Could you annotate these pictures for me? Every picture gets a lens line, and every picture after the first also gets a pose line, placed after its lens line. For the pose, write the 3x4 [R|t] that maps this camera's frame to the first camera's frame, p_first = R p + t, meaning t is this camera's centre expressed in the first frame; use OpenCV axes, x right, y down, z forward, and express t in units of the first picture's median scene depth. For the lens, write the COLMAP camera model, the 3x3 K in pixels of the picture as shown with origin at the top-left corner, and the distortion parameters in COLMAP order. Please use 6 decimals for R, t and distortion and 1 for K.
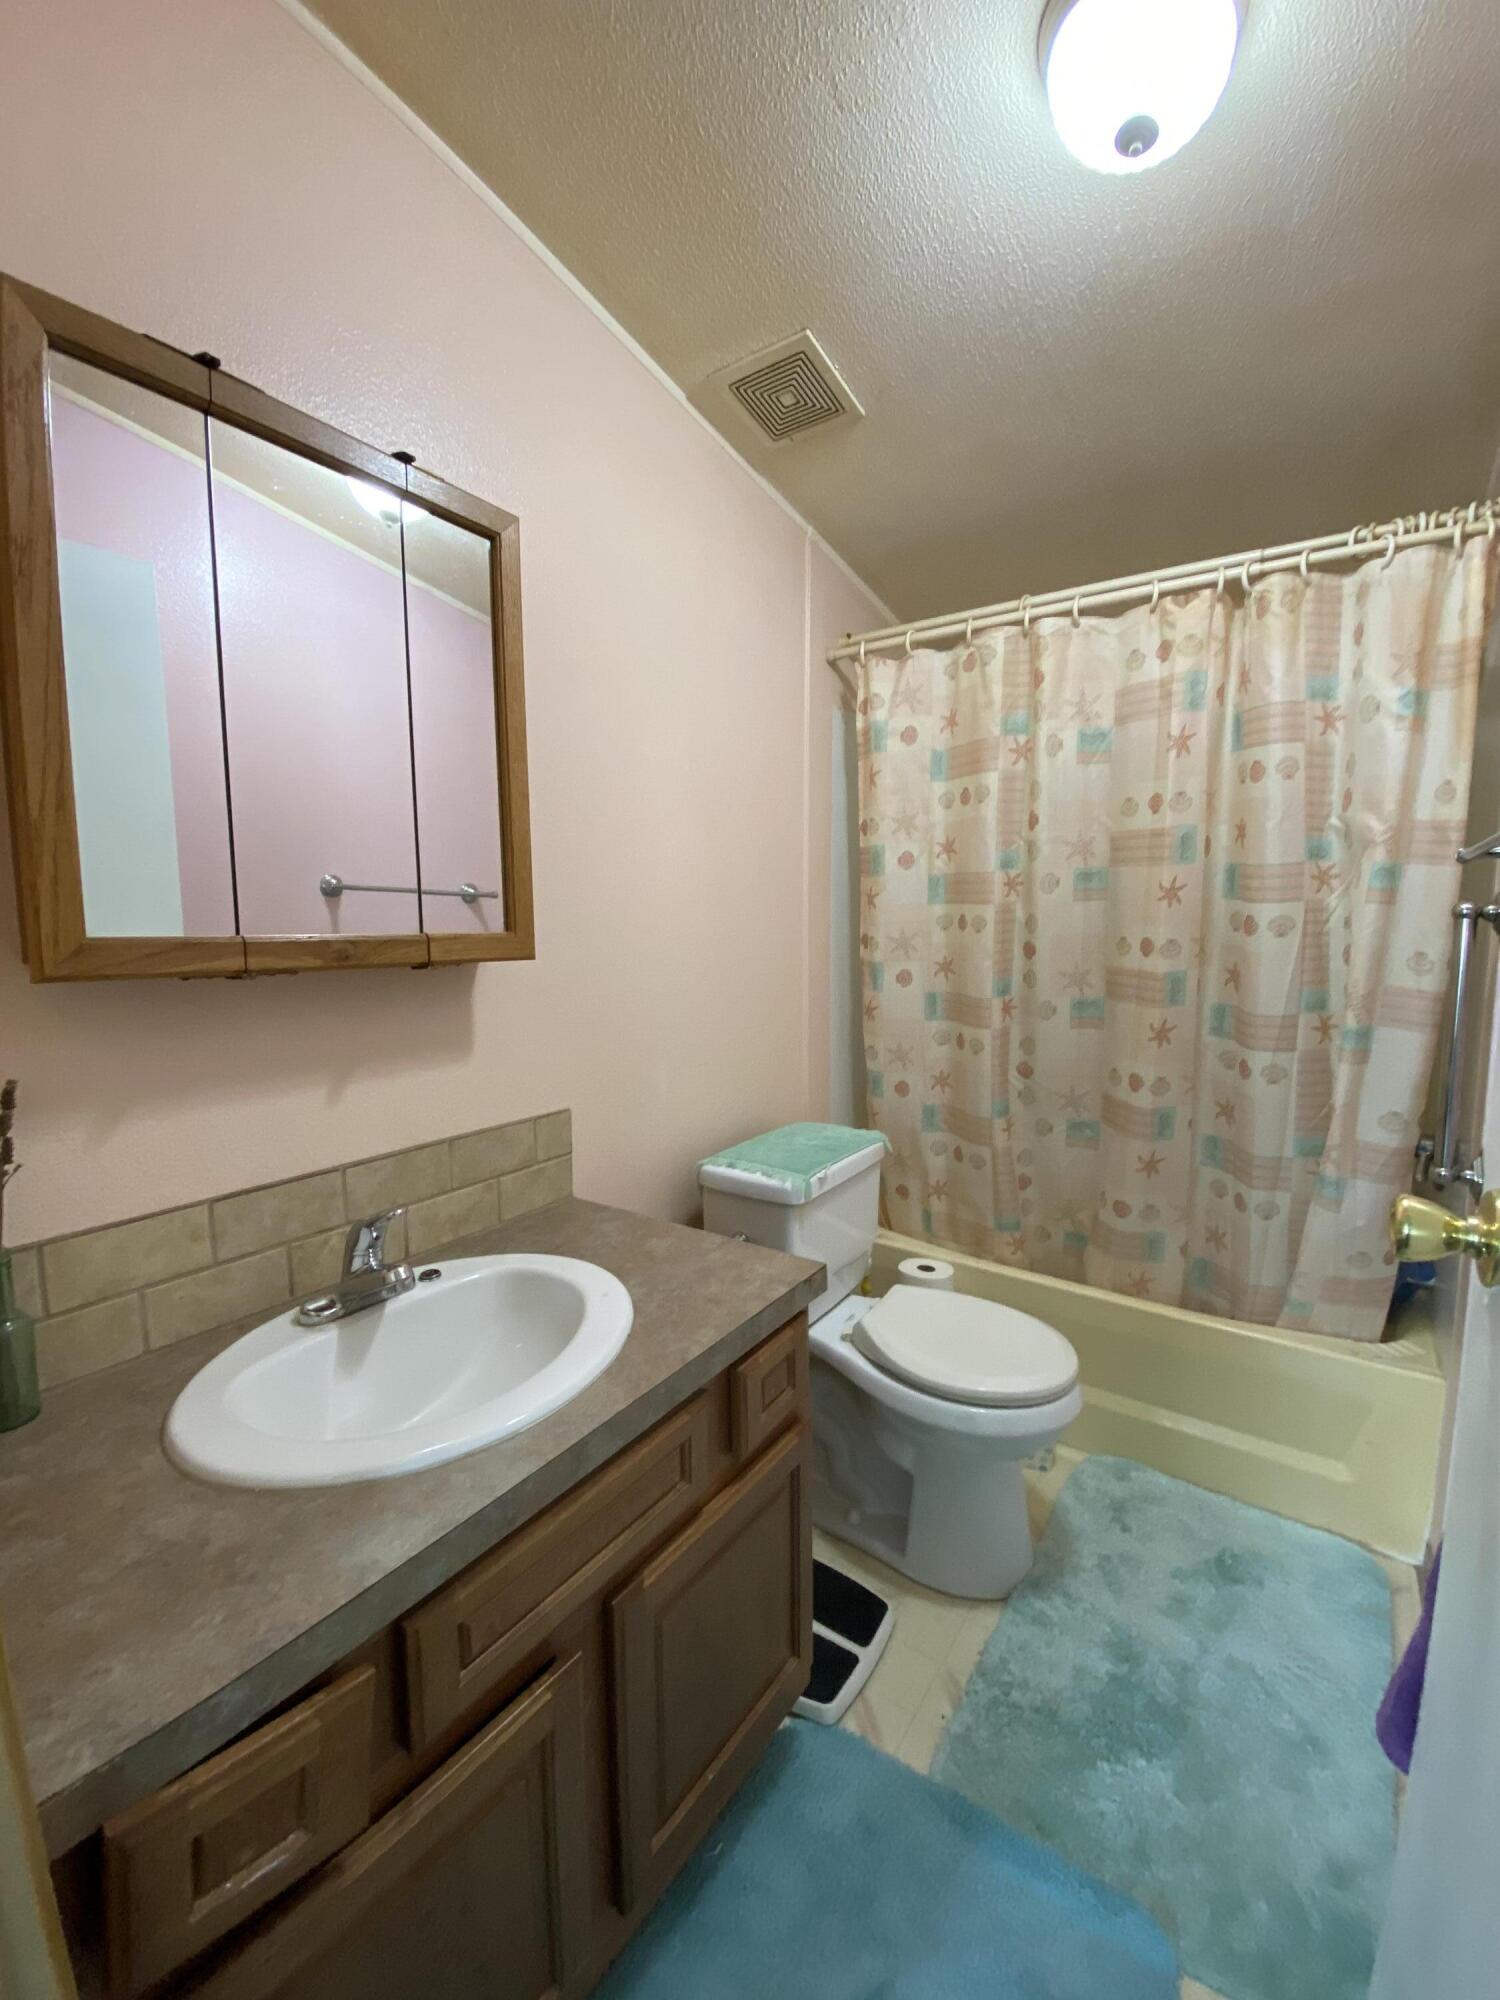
lens RADIAL K [[807.1, 0, 748.0], [0, 807.1, 1009.8], [0, 0, 1]] dist [0.014833, -0.017574]
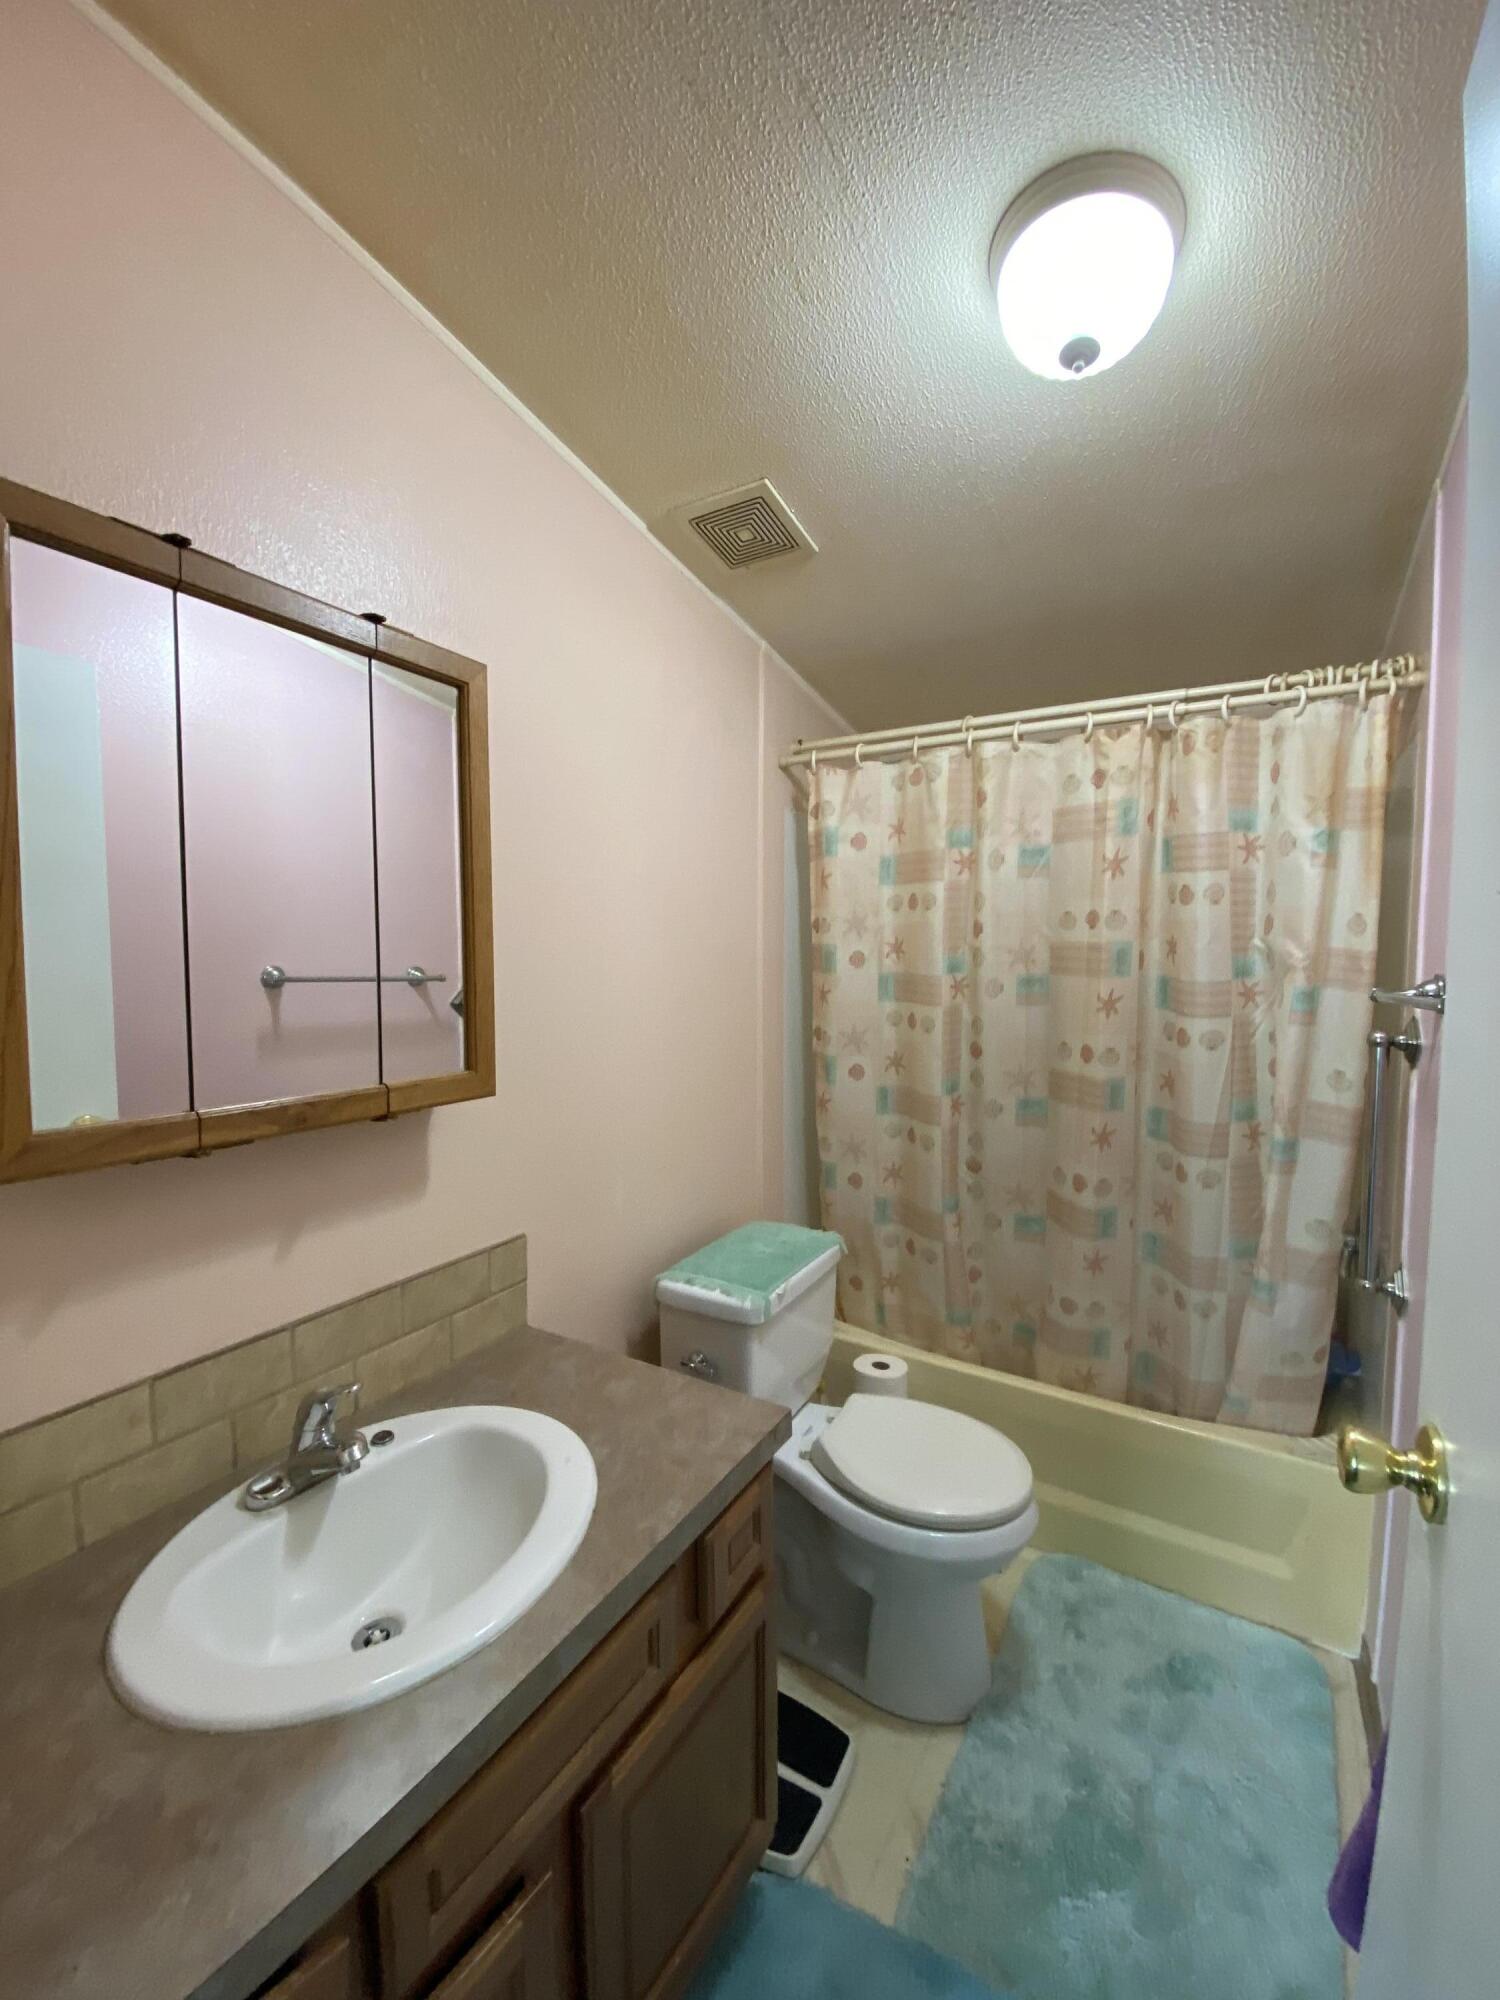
lens RADIAL K [[807.1, 0, 746.3], [0, 807.1, 1004.5], [0, 0, 1]] dist [0.014833, -0.017574]
pose [[0.997449, 0.002493, 0.071339, -0.024984], [0.000817, 0.998926, -0.046326, -0.114187], [-0.071378, 0.046266, 0.996376, -0.012009]]
